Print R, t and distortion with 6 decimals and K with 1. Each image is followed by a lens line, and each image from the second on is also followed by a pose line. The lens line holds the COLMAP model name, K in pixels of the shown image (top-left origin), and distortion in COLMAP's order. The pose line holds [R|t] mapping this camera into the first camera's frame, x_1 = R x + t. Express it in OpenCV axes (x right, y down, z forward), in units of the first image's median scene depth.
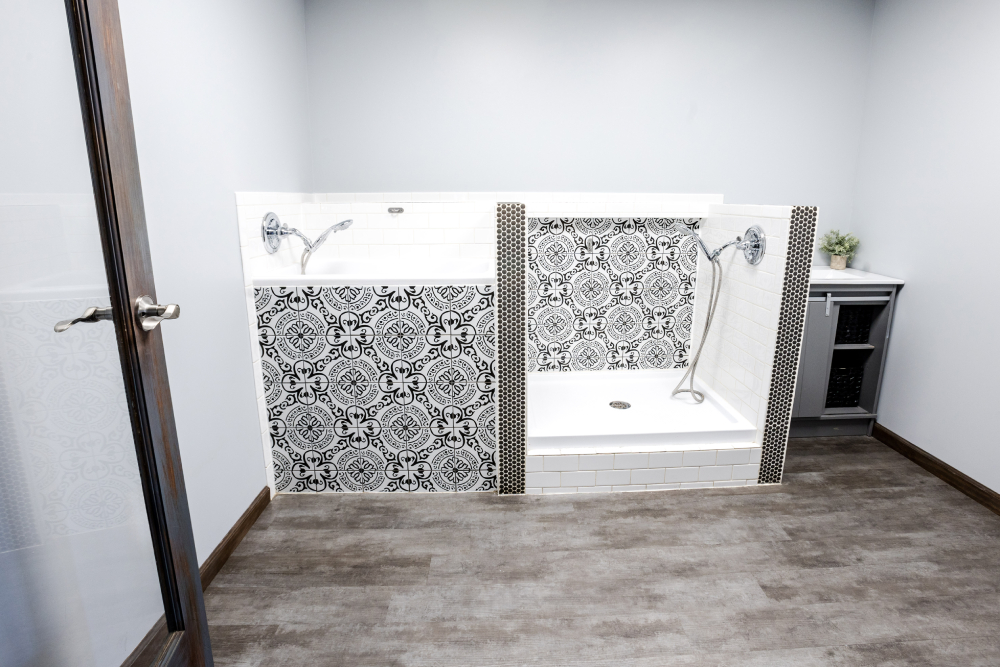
lens RADIAL K [[497.4, 0, 518.1], [0, 497.4, 299.4], [0, 0, 1]] dist [-0.078775, 0.033961]
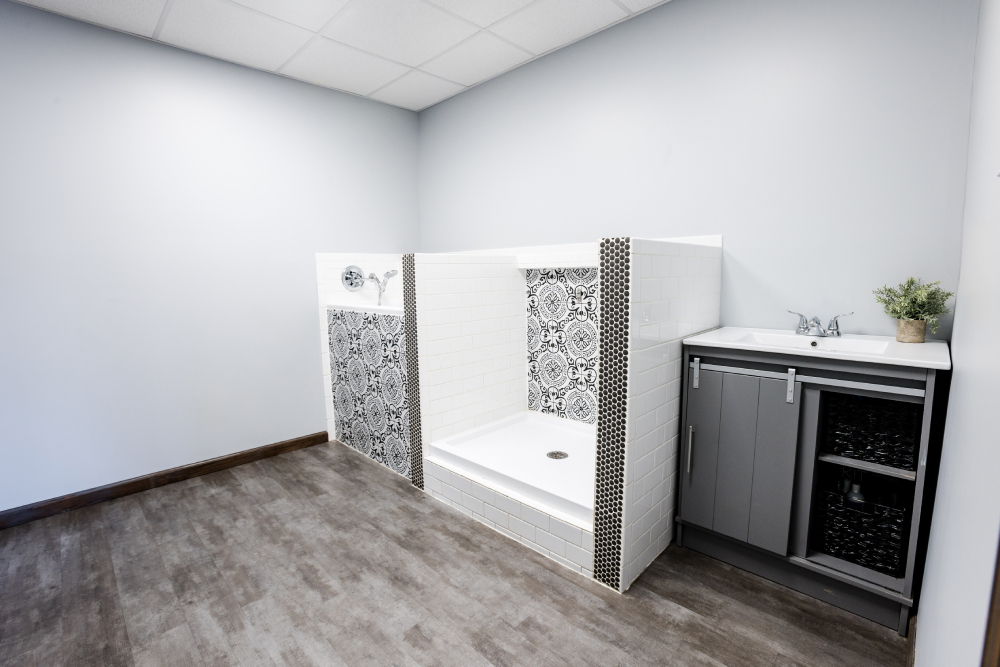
lens RADIAL K [[457.6, 0, 497.0], [0, 457.6, 329.8], [0, 0, 1]] dist [-0.074945, 0.030467]
pose [[0.677729, 0.076307, -0.731342, 0.963162], [-0.128816, 0.991541, -0.015917, -0.003904], [0.723940, 0.104996, 0.681826, 0.341854]]
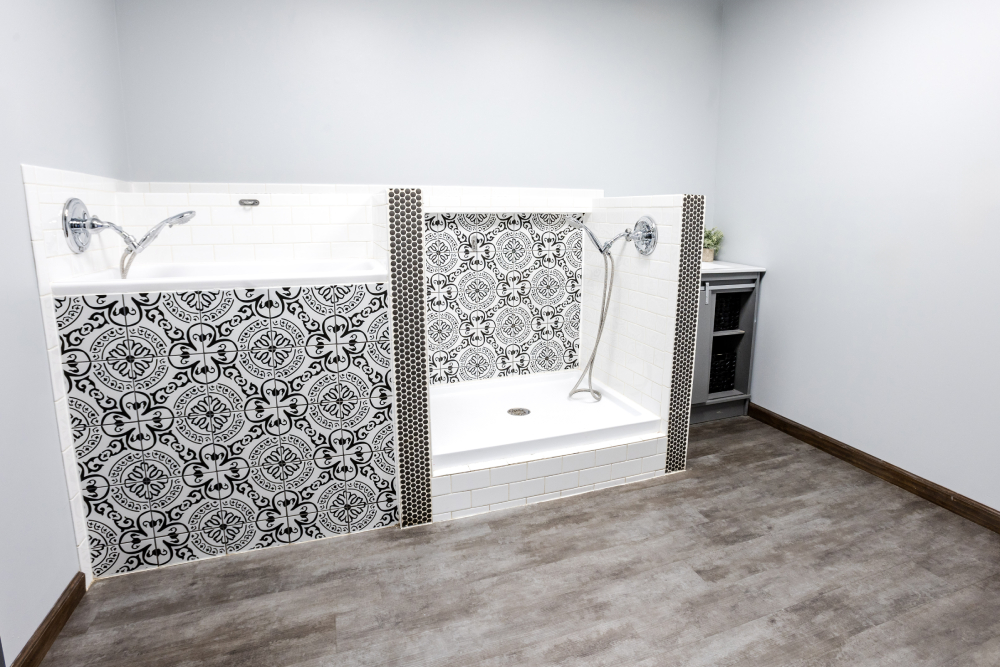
lens RADIAL K [[521.9, 0, 521.2], [0, 521.9, 297.1], [0, 0, 1]] dist [-0.081390, 0.038614]
pose [[0.950823, -0.045436, 0.306383, -0.100721], [0.058001, 0.997803, -0.032027, 0.037707], [-0.304255, 0.048222, 0.951369, 0.070368]]
